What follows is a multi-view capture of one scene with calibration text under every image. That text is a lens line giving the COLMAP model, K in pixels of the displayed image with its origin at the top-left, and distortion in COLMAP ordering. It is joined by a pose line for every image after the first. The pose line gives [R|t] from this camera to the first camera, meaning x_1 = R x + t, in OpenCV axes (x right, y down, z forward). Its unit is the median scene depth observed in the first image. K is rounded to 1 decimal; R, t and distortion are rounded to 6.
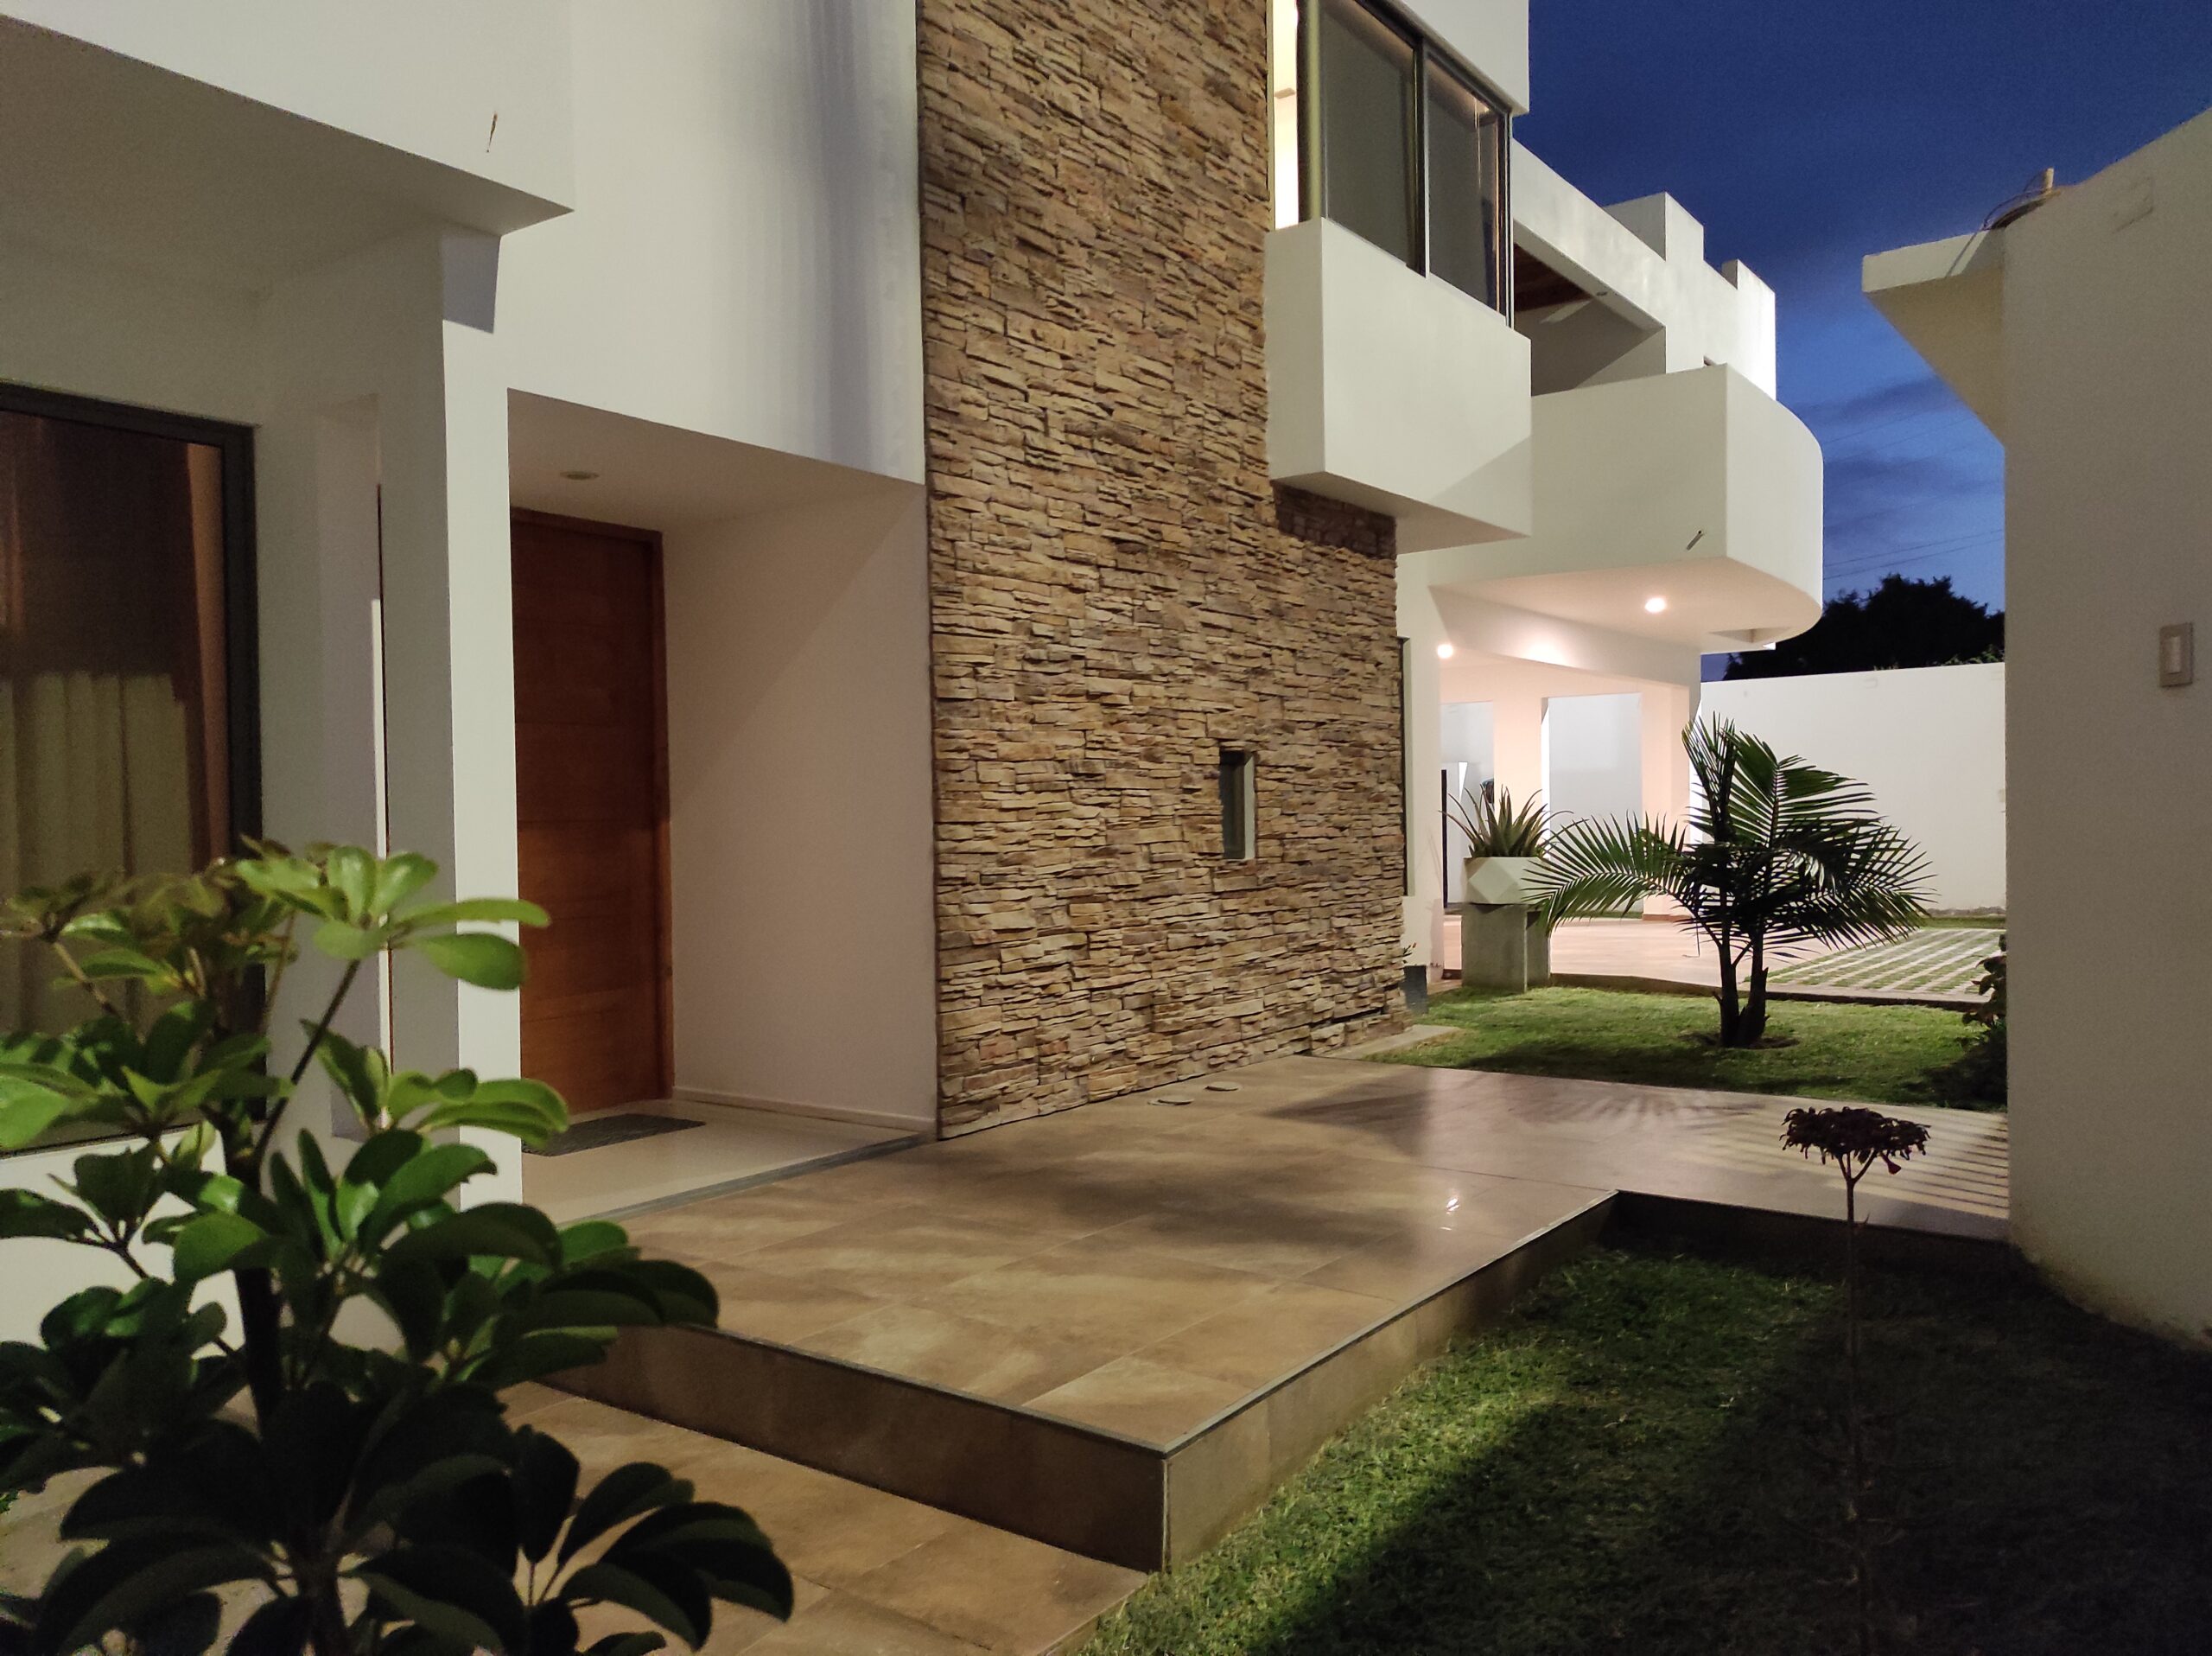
lens RADIAL K [[1639.1, 0, 1099.7], [0, 1639.1, 834.0], [0, 0, 1]] dist [0.024070, -0.001986]
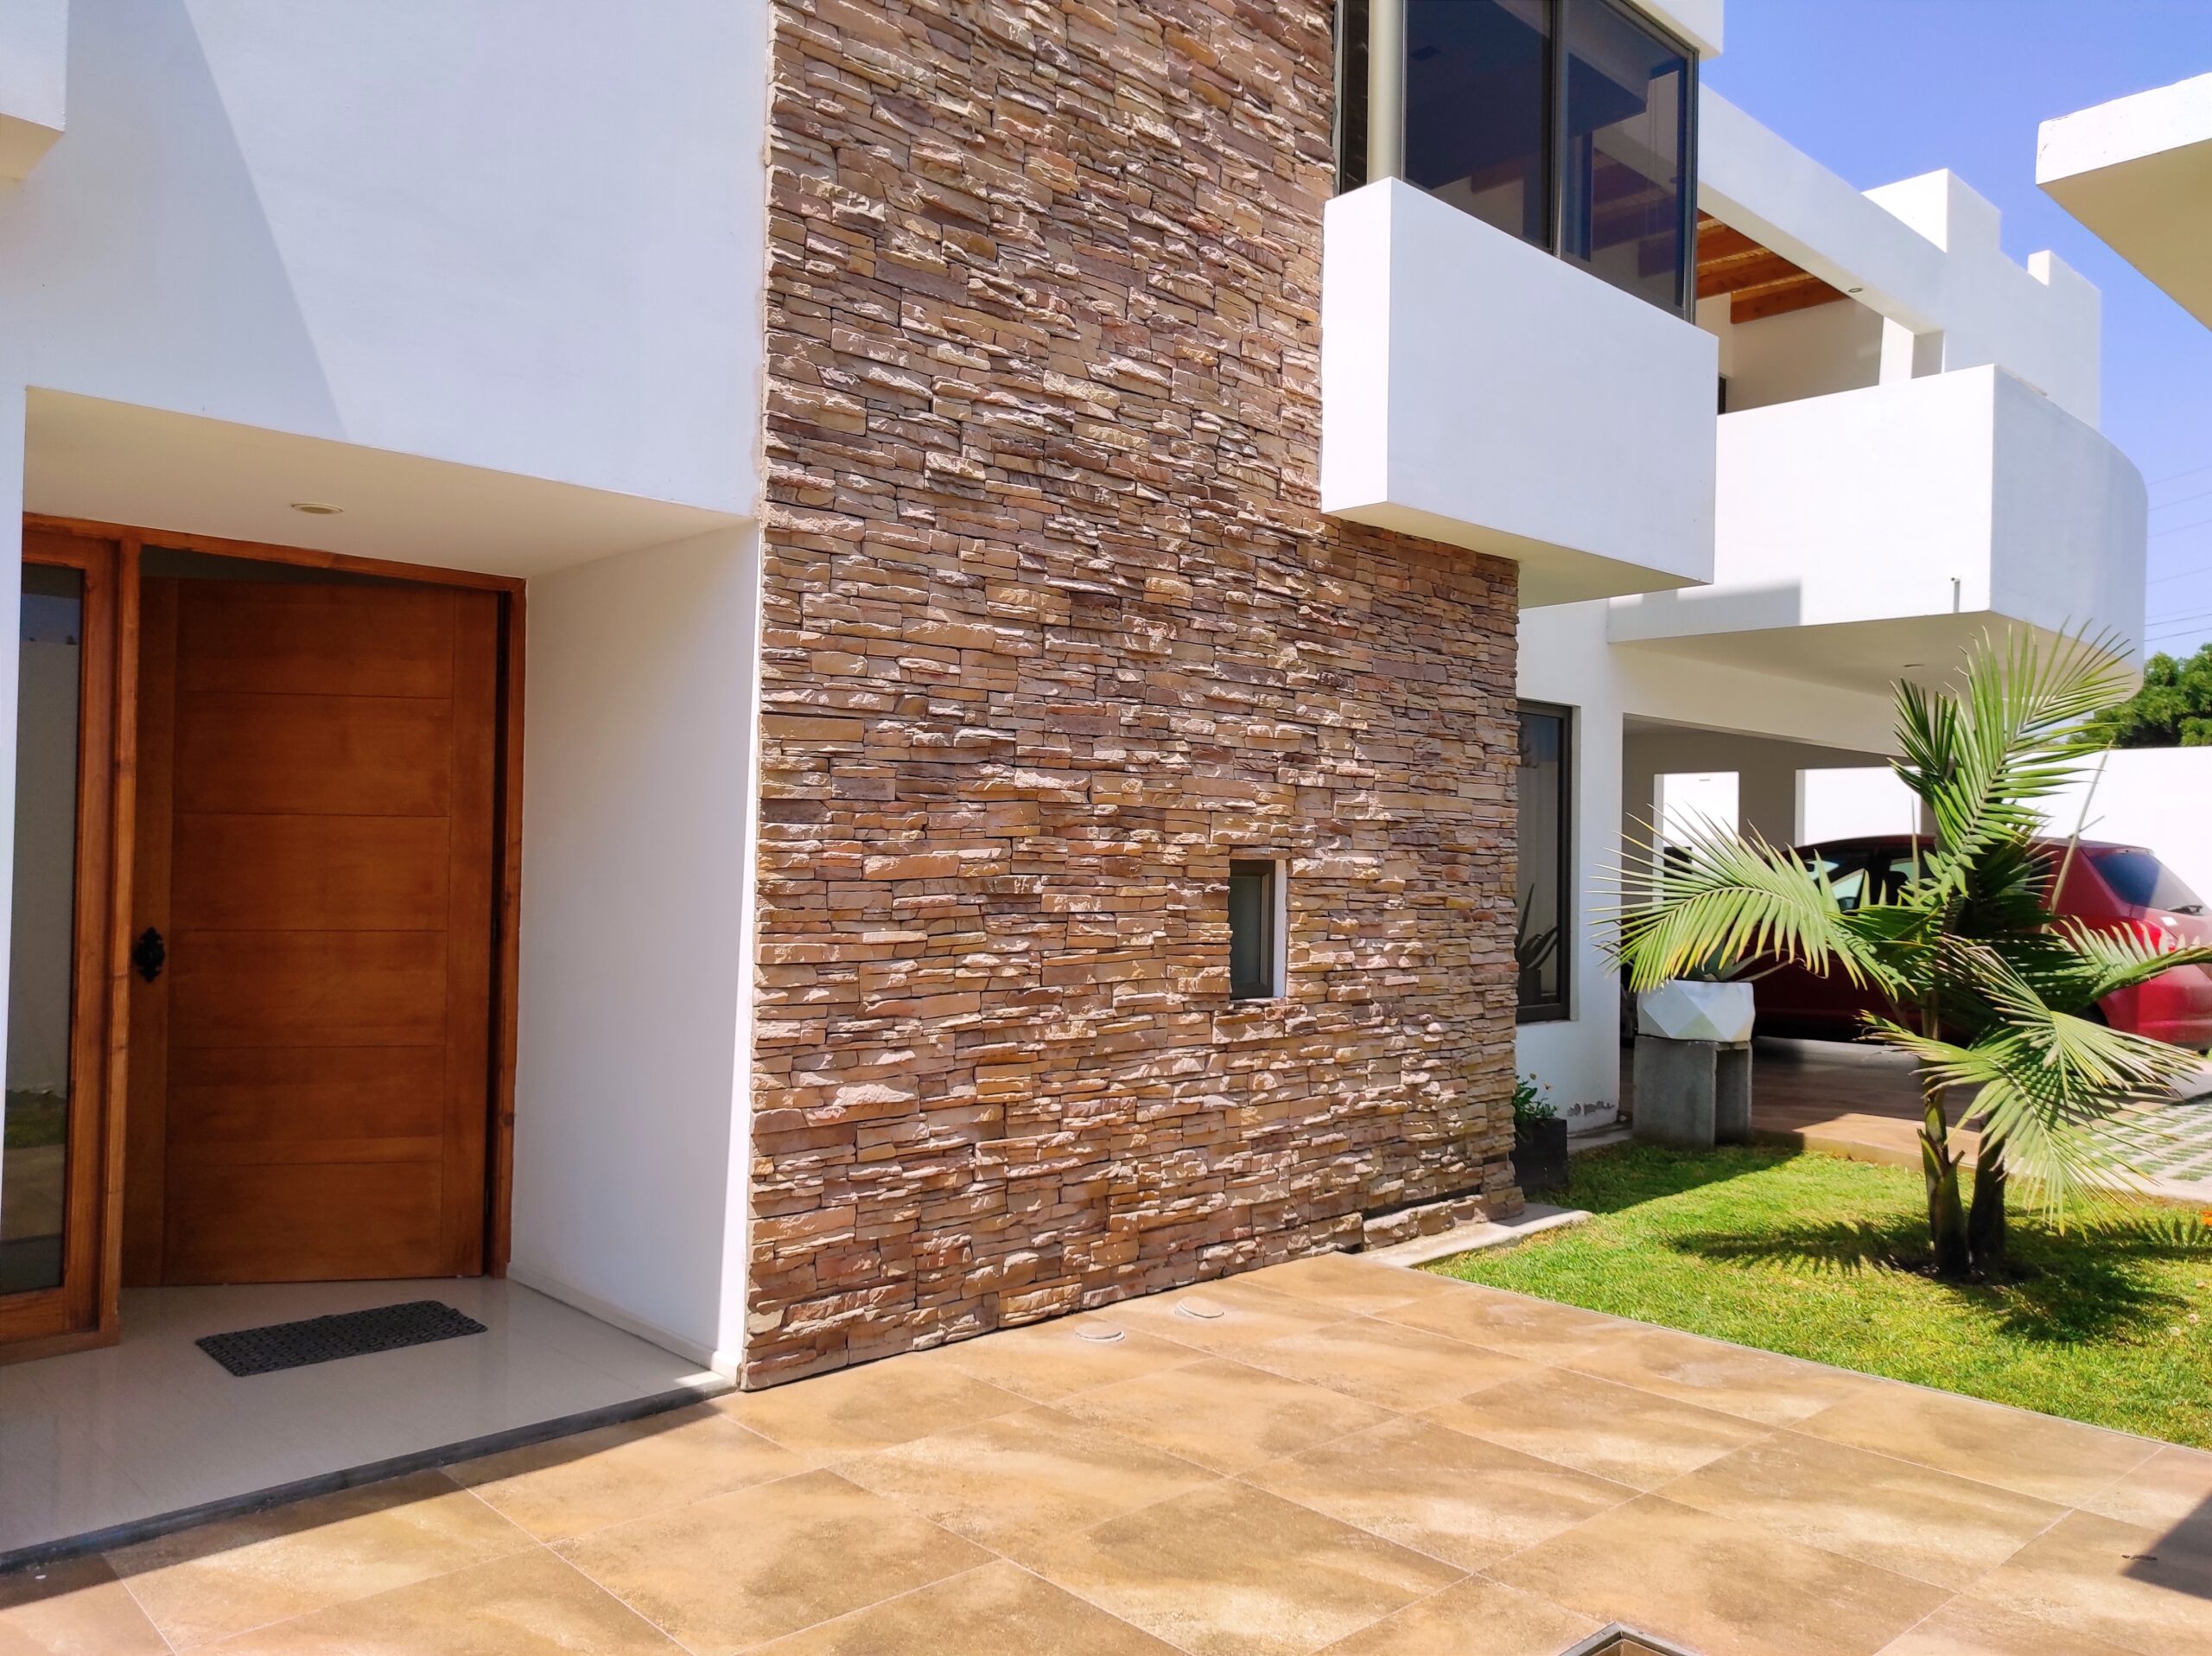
lens RADIAL K [[1639.1, 0, 1112.6], [0, 1639.1, 826.3], [0, 0, 1]] dist [0.024070, -0.001986]
pose [[0.984826, 0.026934, -0.171440, 0.156987], [-0.032041, 0.999119, -0.027091, -0.046350], [0.170560, 0.032173, 0.984822, 0.236023]]
